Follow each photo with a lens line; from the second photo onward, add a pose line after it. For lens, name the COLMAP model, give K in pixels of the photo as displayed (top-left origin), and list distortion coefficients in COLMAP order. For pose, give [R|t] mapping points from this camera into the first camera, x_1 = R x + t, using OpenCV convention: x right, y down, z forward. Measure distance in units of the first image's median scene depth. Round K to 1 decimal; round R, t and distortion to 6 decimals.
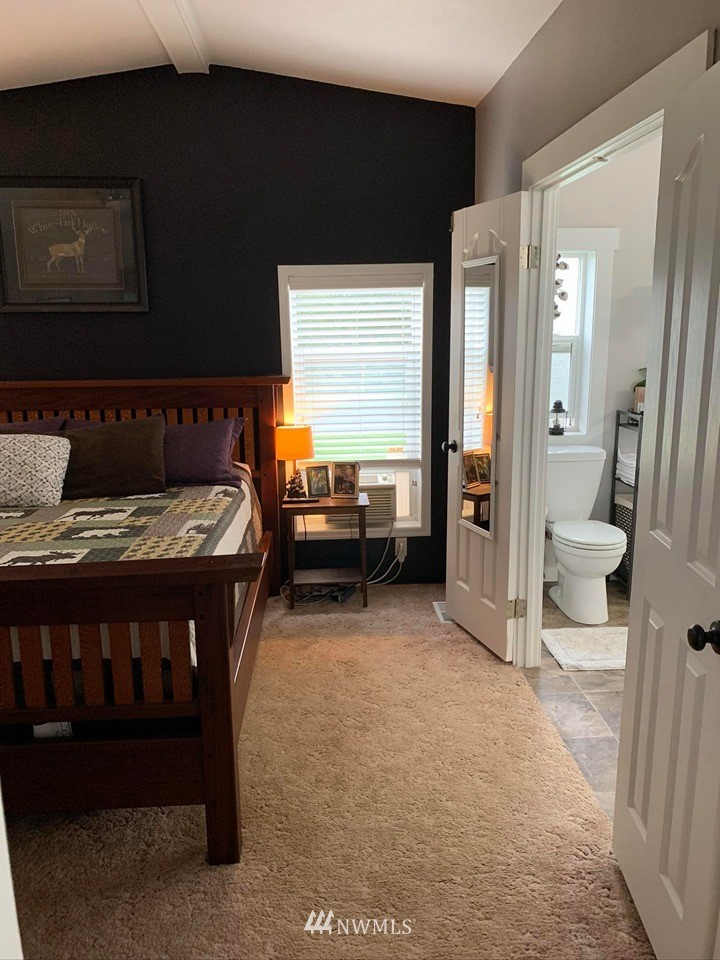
lens RADIAL K [[735.7, 0, 365.1], [0, 735.7, 475.2], [0, 0, 1]] dist [0.011868, -0.006138]
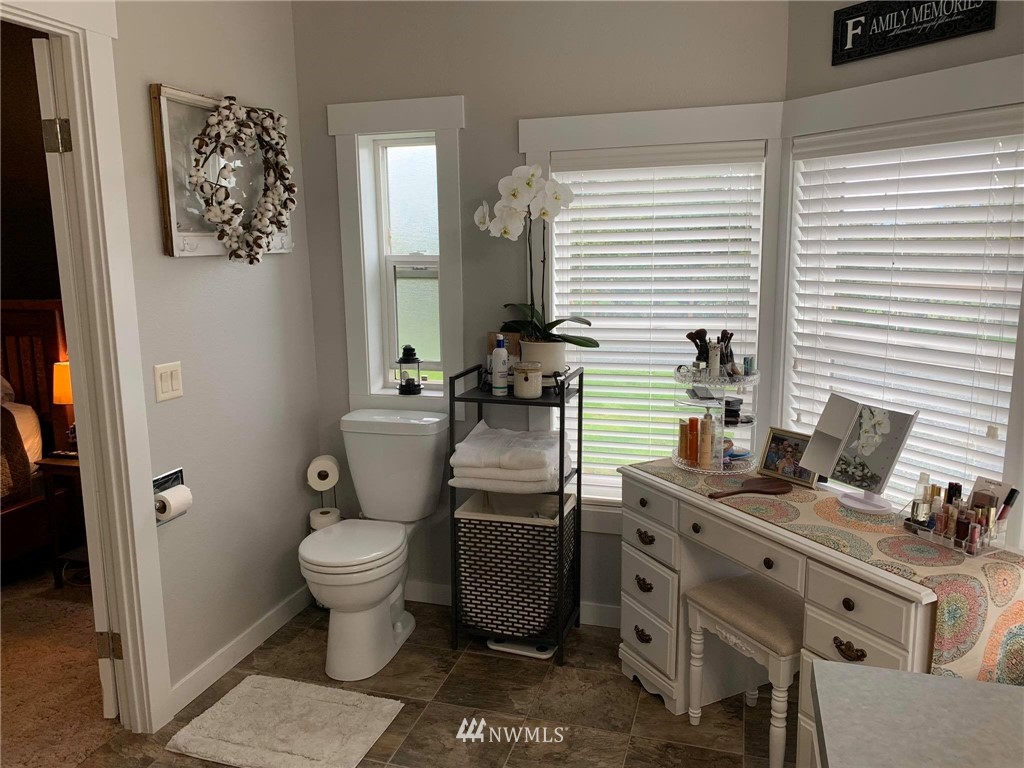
lens RADIAL K [[784.7, 0, 512.0], [0, 784.7, 384.0], [0, 0, 1]] dist [0.011868, -0.006138]
pose [[0.935205, 0.061121, -0.348791, 0.618748], [-0.071415, 0.997307, -0.016718, -0.059527], [0.346830, 0.040543, 0.937051, 0.332110]]
